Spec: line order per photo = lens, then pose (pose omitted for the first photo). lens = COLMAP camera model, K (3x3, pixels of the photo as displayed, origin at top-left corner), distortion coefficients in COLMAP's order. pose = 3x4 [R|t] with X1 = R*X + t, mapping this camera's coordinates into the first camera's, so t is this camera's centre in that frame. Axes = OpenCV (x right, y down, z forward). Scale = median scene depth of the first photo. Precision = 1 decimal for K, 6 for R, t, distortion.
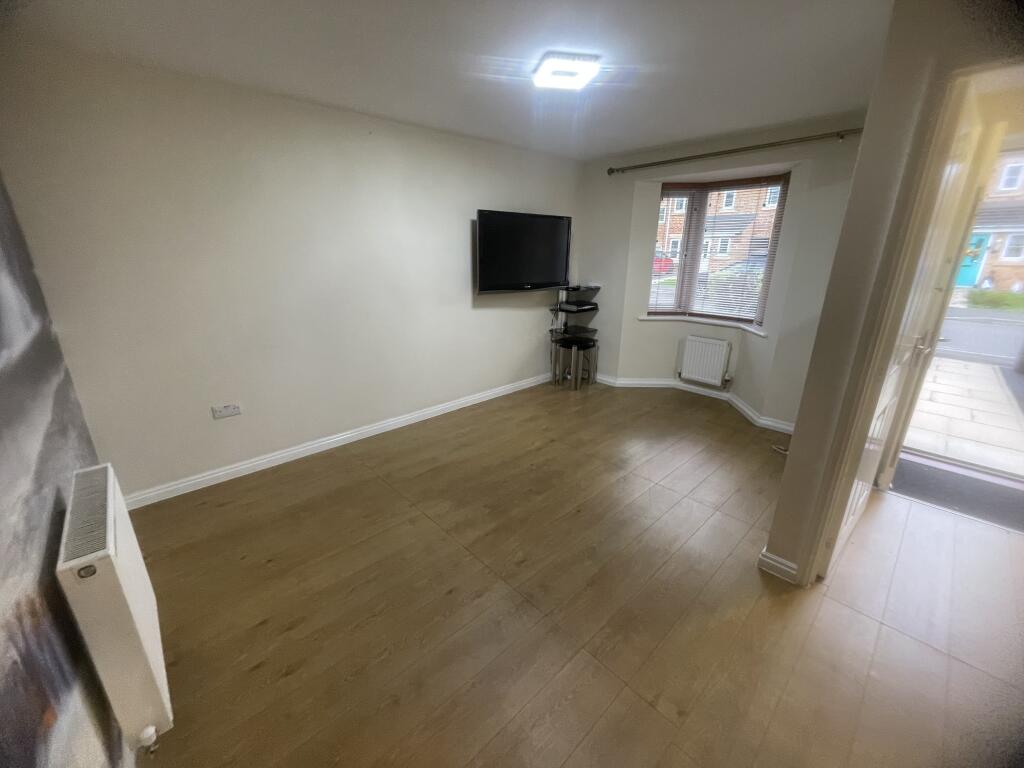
lens RADIAL K [[412.7, 0, 511.4], [0, 412.7, 383.0], [0, 0, 1]] dist [-0.001974, -0.000039]
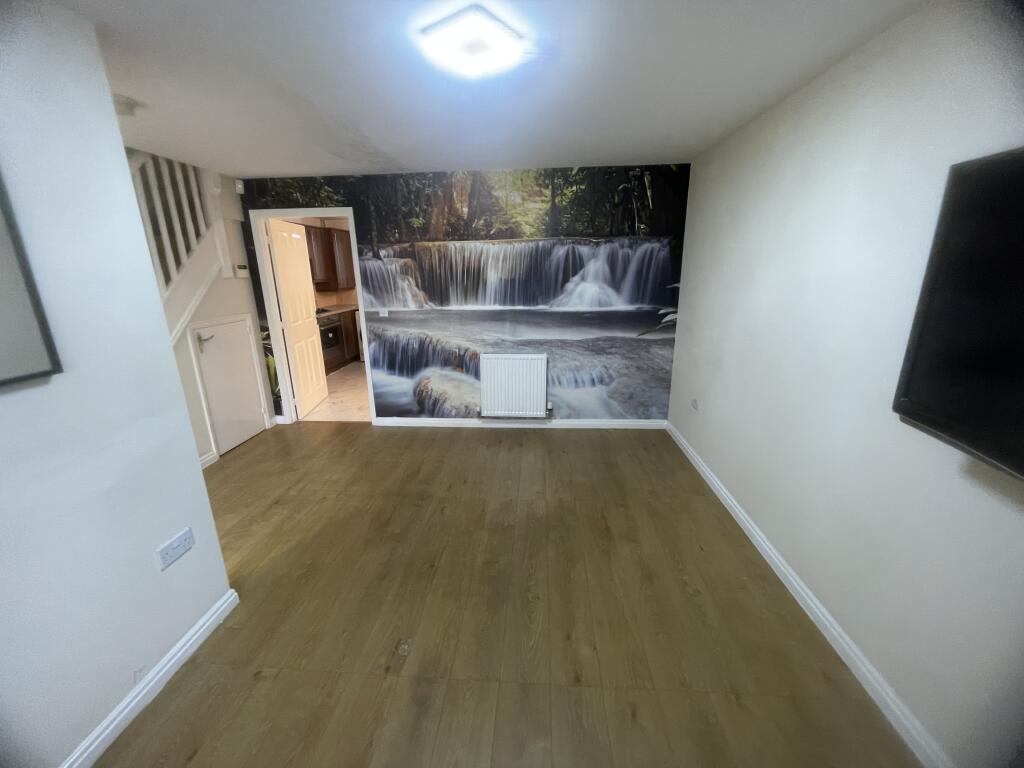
lens RADIAL K [[412.7, 0, 512.3], [0, 412.7, 385.3], [0, 0, 1]] dist [-0.001974, -0.000039]
pose [[-0.734439, 0.181292, -0.654013, 0.541035], [-0.207499, 0.857533, 0.470724, -0.480042], [0.646176, 0.481426, -0.592187, 1.430005]]
